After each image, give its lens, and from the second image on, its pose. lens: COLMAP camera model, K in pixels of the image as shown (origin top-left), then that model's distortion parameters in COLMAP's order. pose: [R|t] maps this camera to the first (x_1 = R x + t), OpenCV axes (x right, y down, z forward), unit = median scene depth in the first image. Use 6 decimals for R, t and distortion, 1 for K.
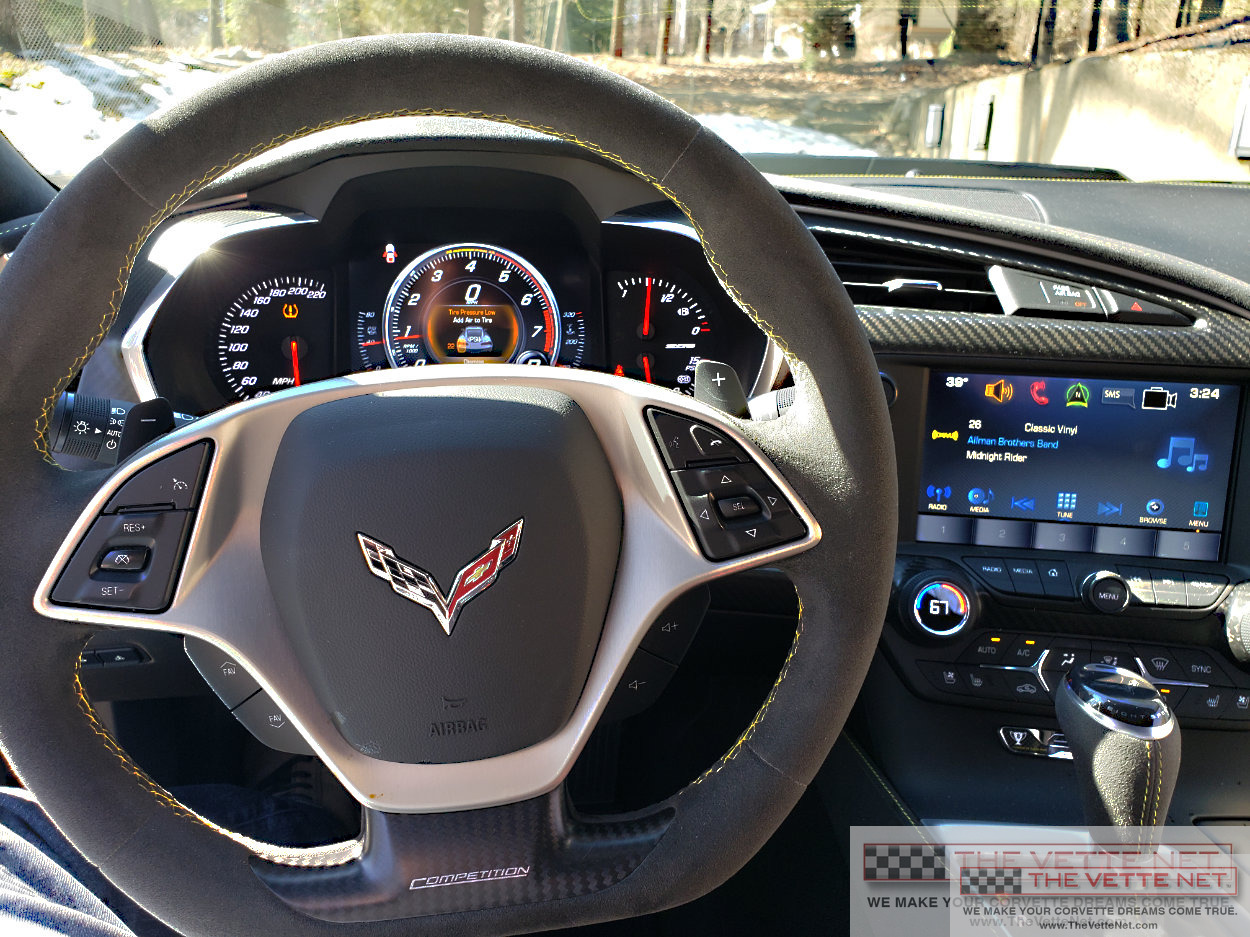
lens RADIAL K [[966.7, 0, 630.4], [0, 966.7, 465.4], [0, 0, 1]] dist [-0.015319, -0.005260]
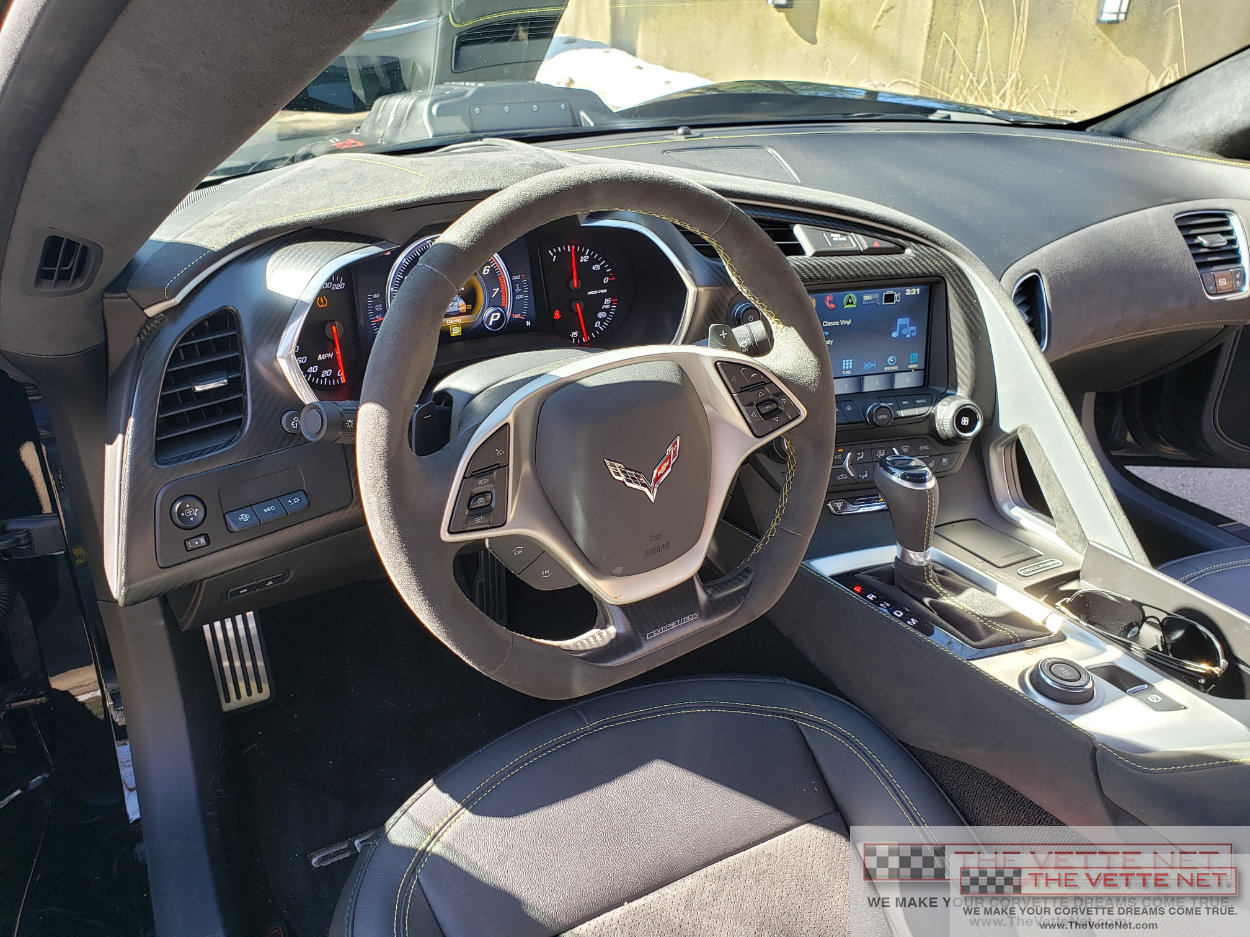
lens RADIAL K [[966.7, 0, 619.3], [0, 966.7, 470.2], [0, 0, 1]] dist [-0.015319, -0.005260]
pose [[0.911170, -0.187756, 0.366766, -0.571571], [0.124718, 0.974063, 0.188803, -0.152628], [-0.392702, -0.126290, 0.910953, -0.408531]]
